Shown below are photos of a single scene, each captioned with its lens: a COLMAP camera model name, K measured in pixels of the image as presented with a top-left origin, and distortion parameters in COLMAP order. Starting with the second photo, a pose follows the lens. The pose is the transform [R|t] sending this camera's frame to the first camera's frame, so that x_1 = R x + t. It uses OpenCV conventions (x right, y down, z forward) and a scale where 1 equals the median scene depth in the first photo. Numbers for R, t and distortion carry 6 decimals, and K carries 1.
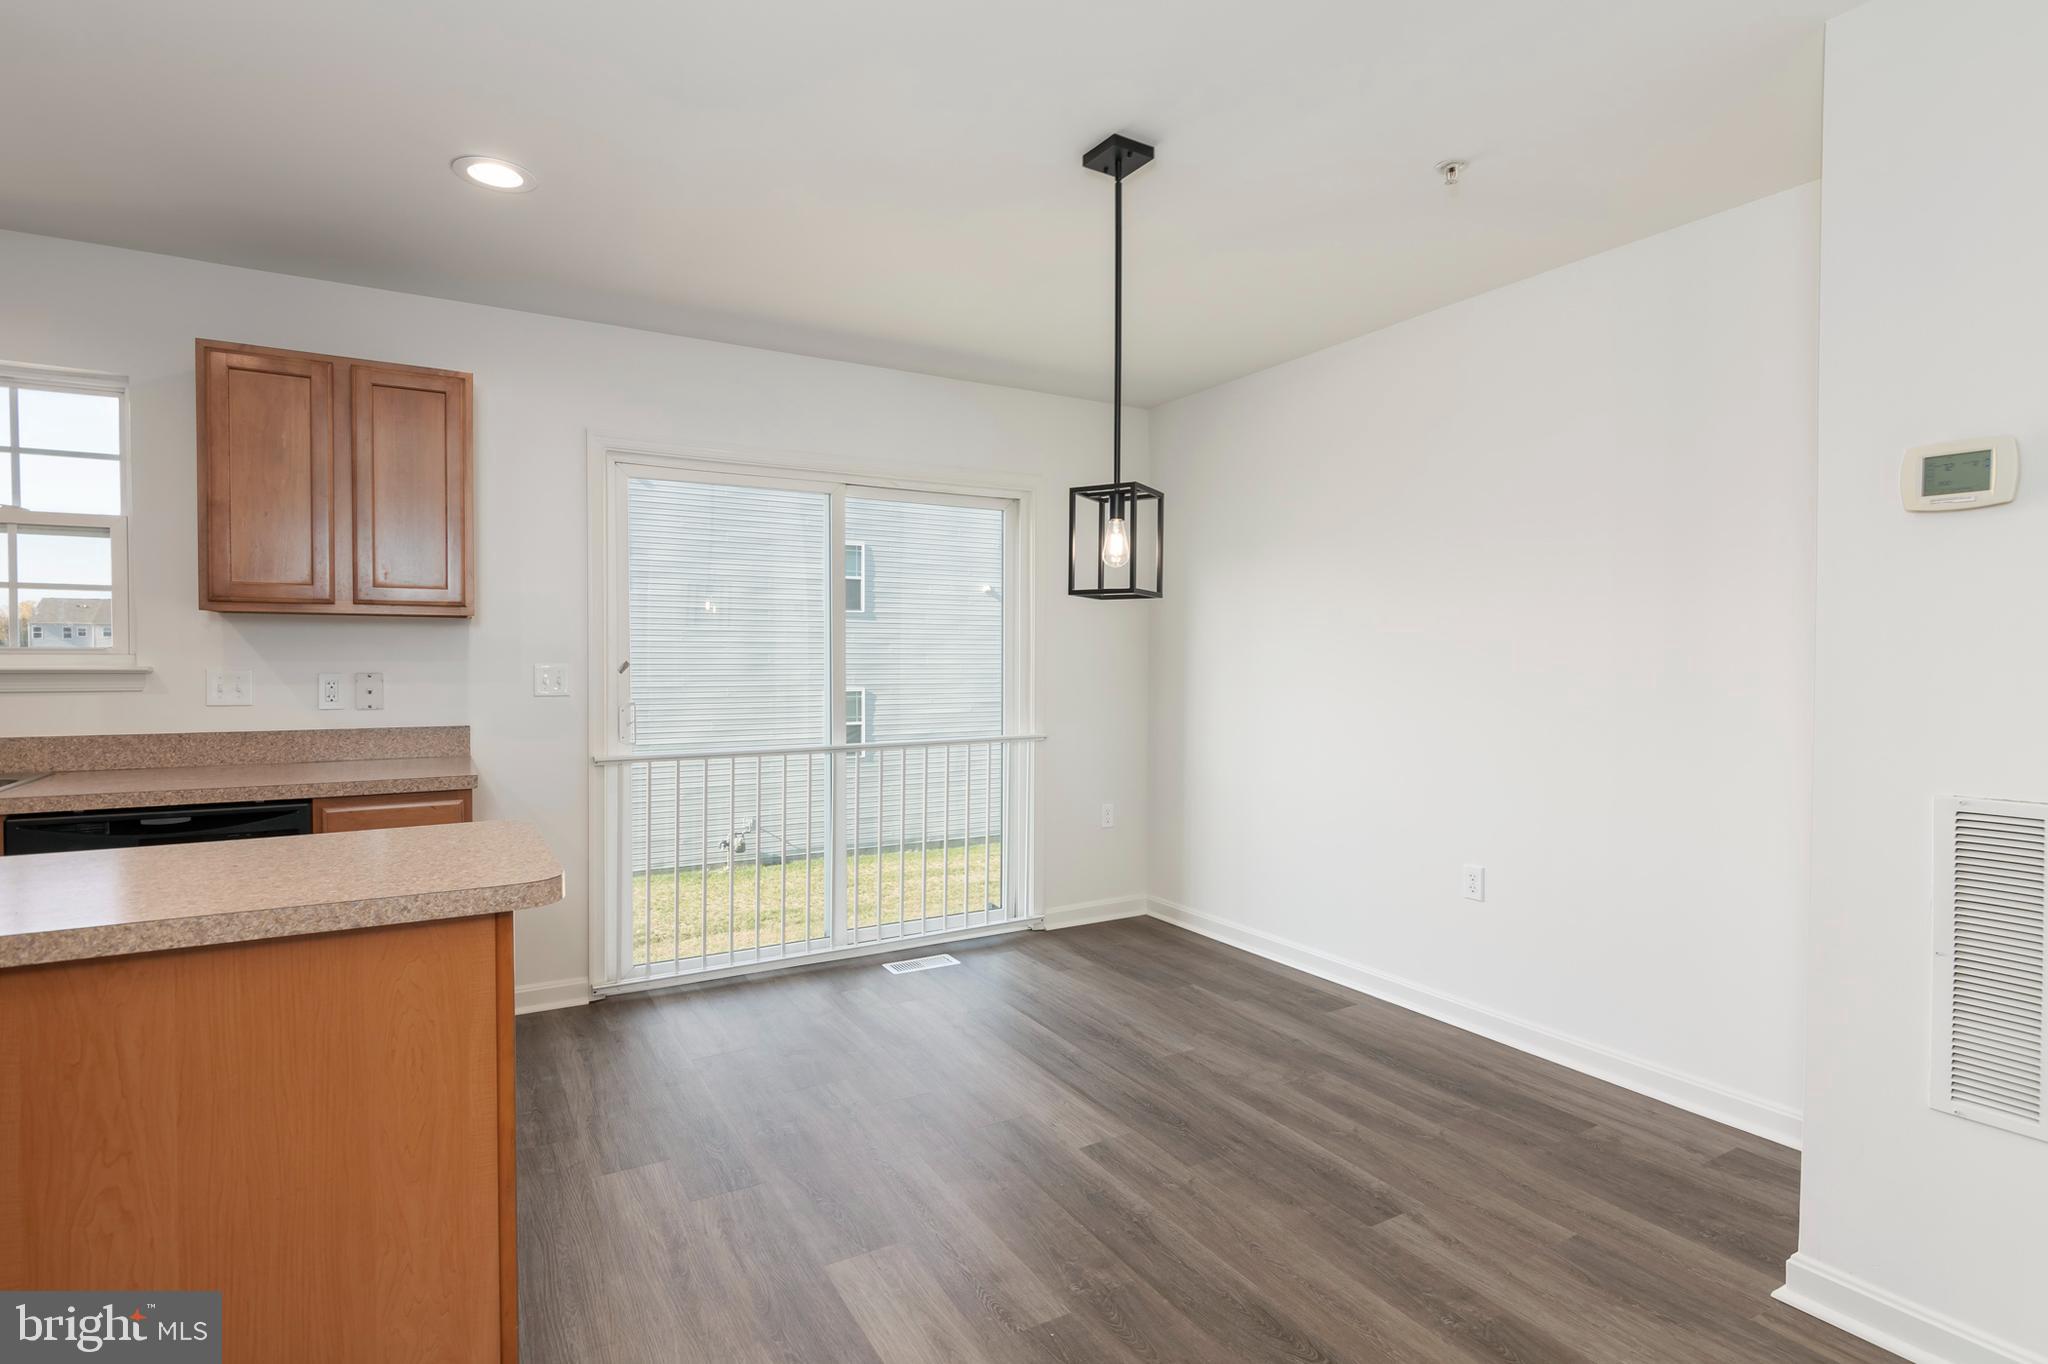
lens RADIAL K [[1002.1, 0, 1012.7], [0, 1002.1, 678.6], [0, 0, 1]] dist [0.002013, -0.000732]
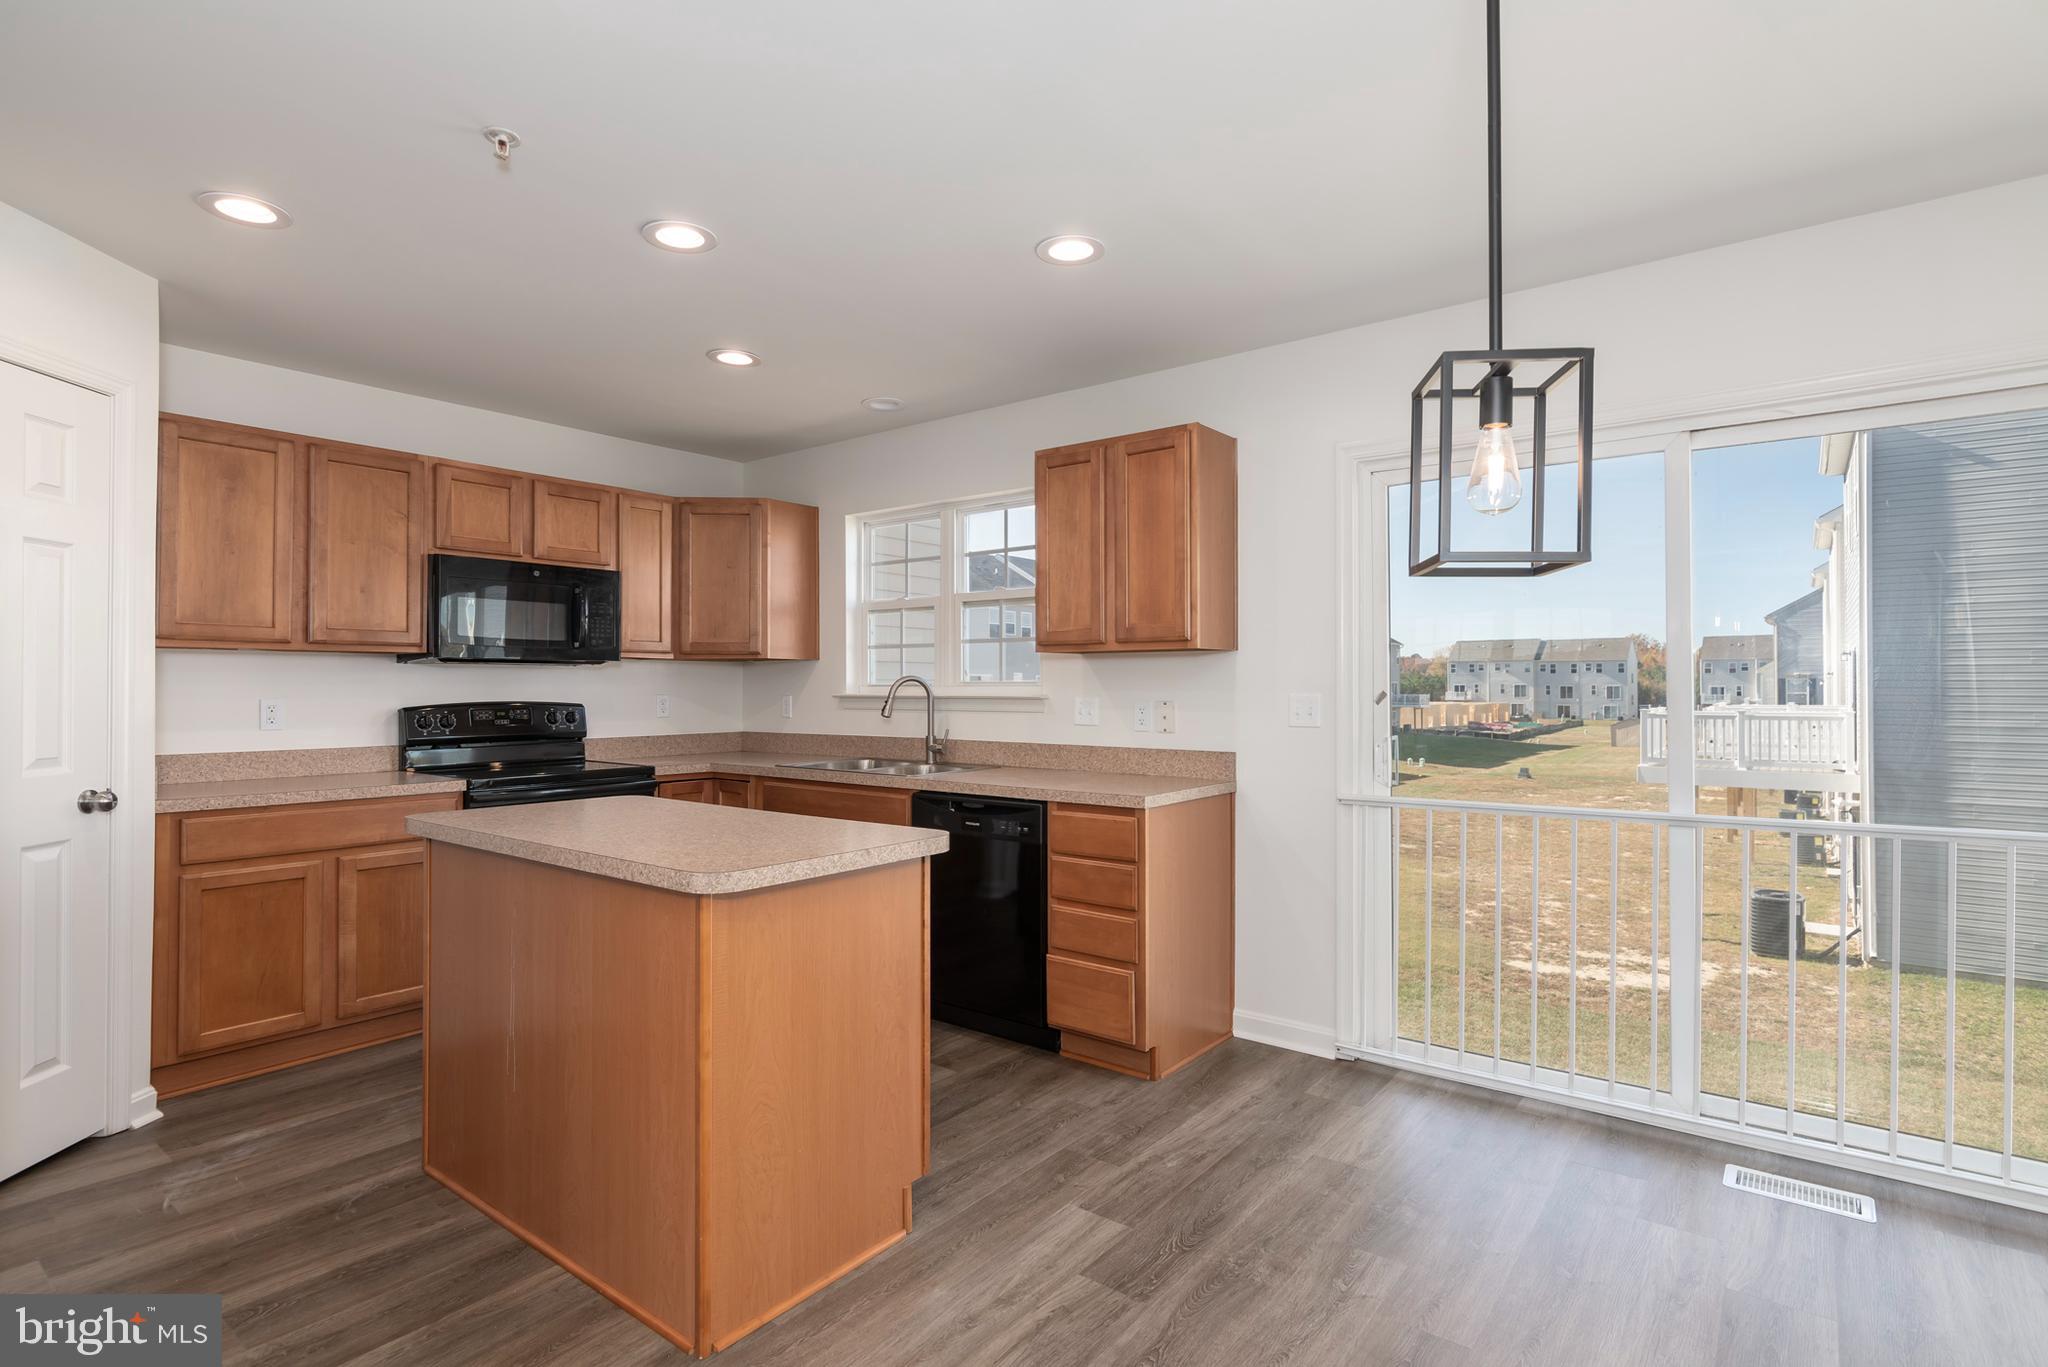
lens RADIAL K [[1002.1, 0, 1021.0], [0, 1002.1, 680.8], [0, 0, 1]] dist [0.002013, -0.000732]
pose [[0.385487, -0.007974, -0.922679, 0.372819], [-0.017906, 0.999710, -0.016121, -0.007657], [0.922539, 0.022736, 0.385233, 0.418150]]
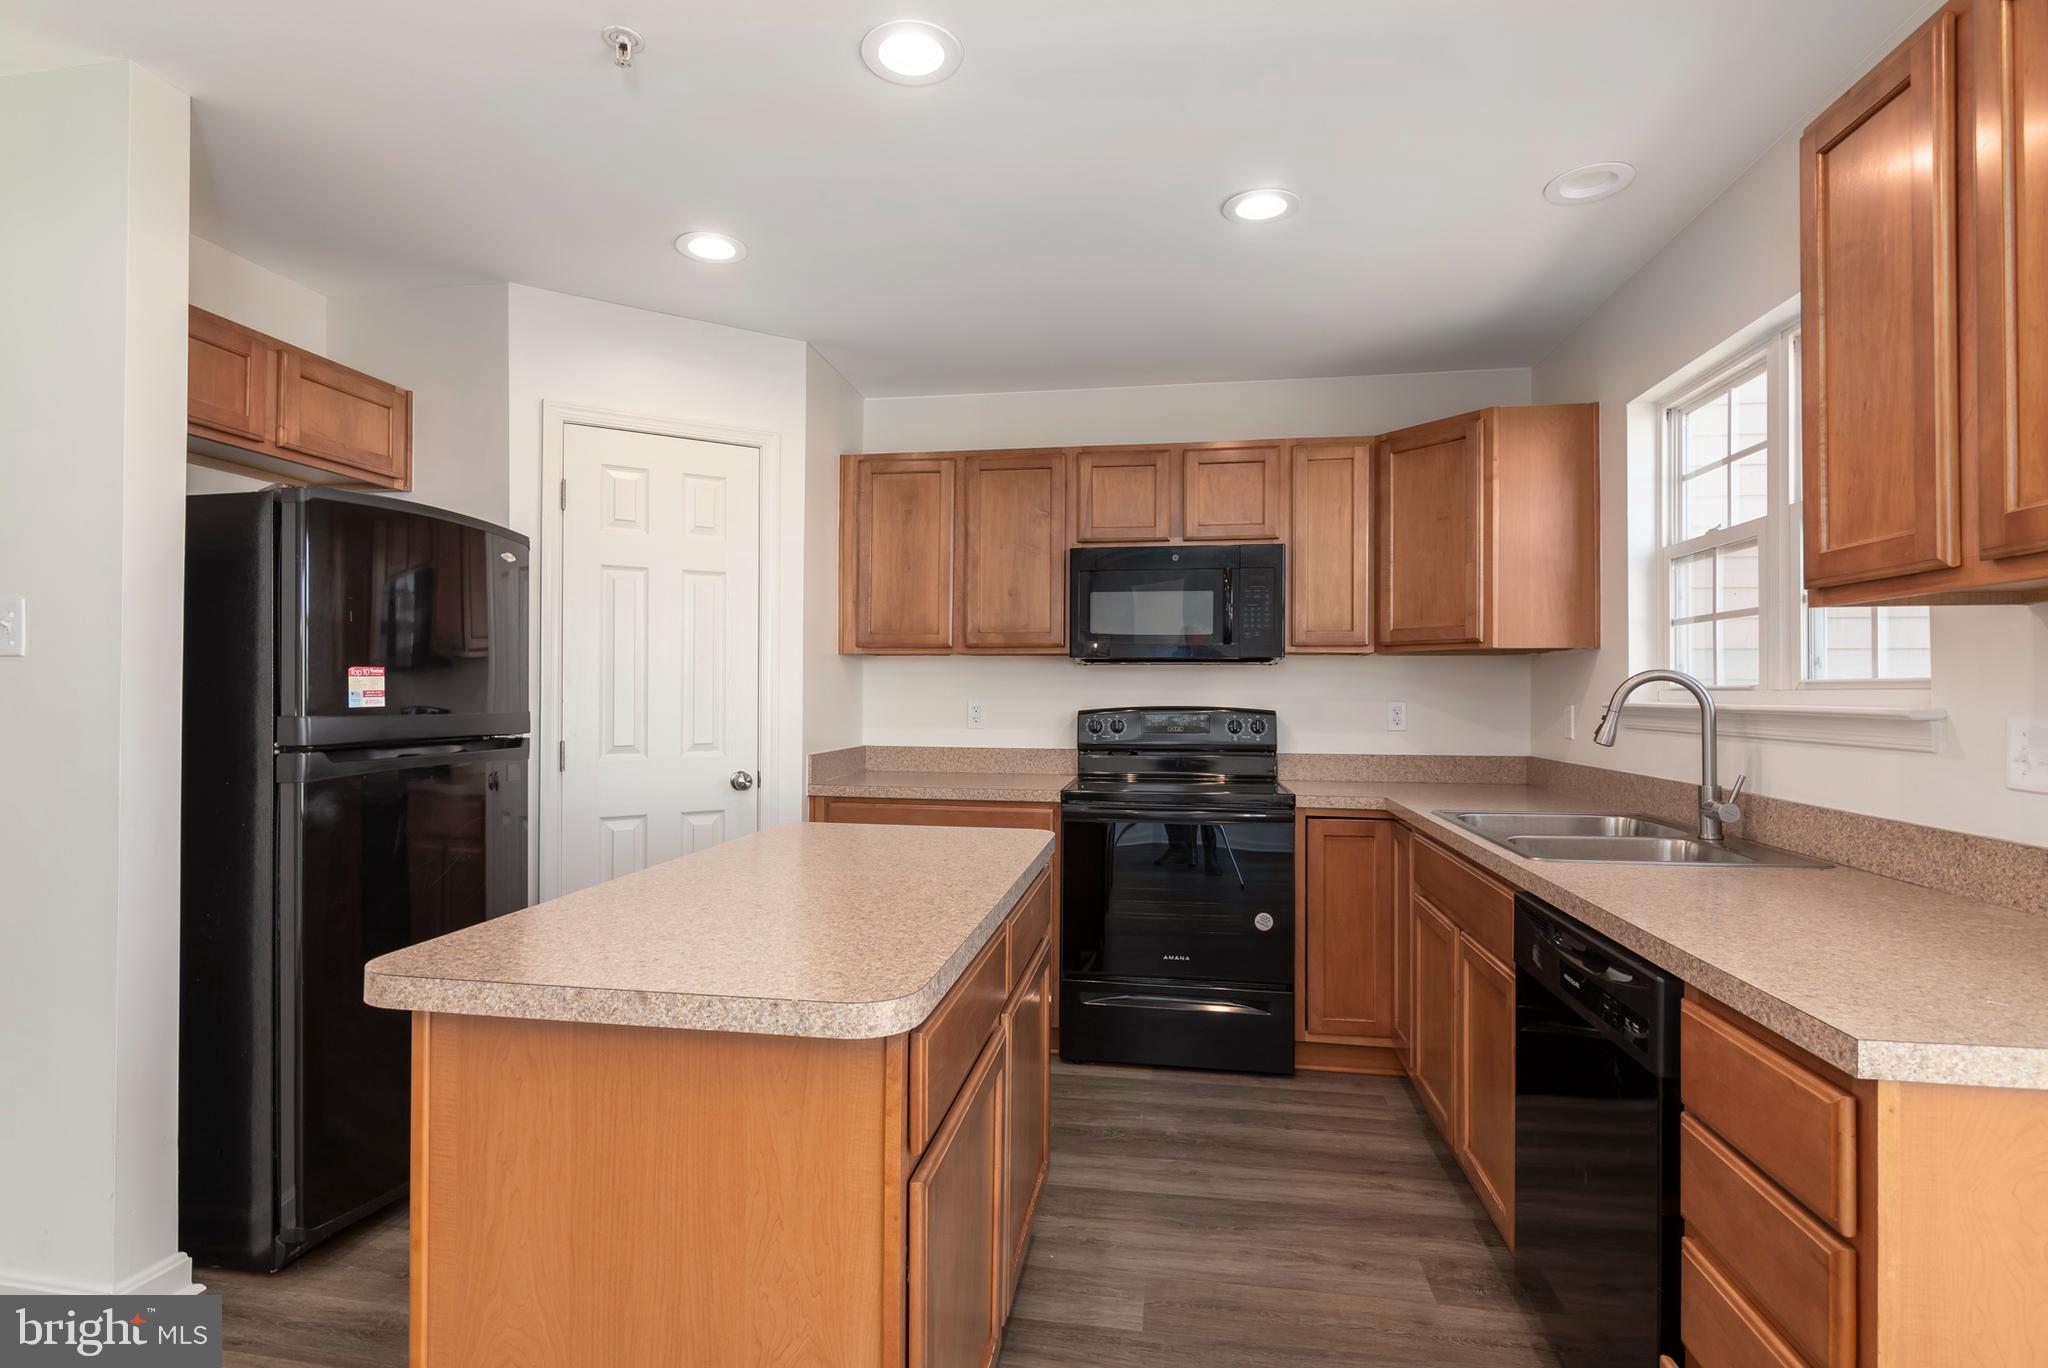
lens RADIAL K [[1002.1, 0, 1021.2], [0, 1002.1, 683.1], [0, 0, 1]] dist [0.002013, -0.000732]
pose [[-0.621695, -0.011429, -0.783176, -0.088123], [-0.022277, 0.999747, 0.003094, -0.016244], [0.782943, 0.019370, -0.621792, 0.901401]]
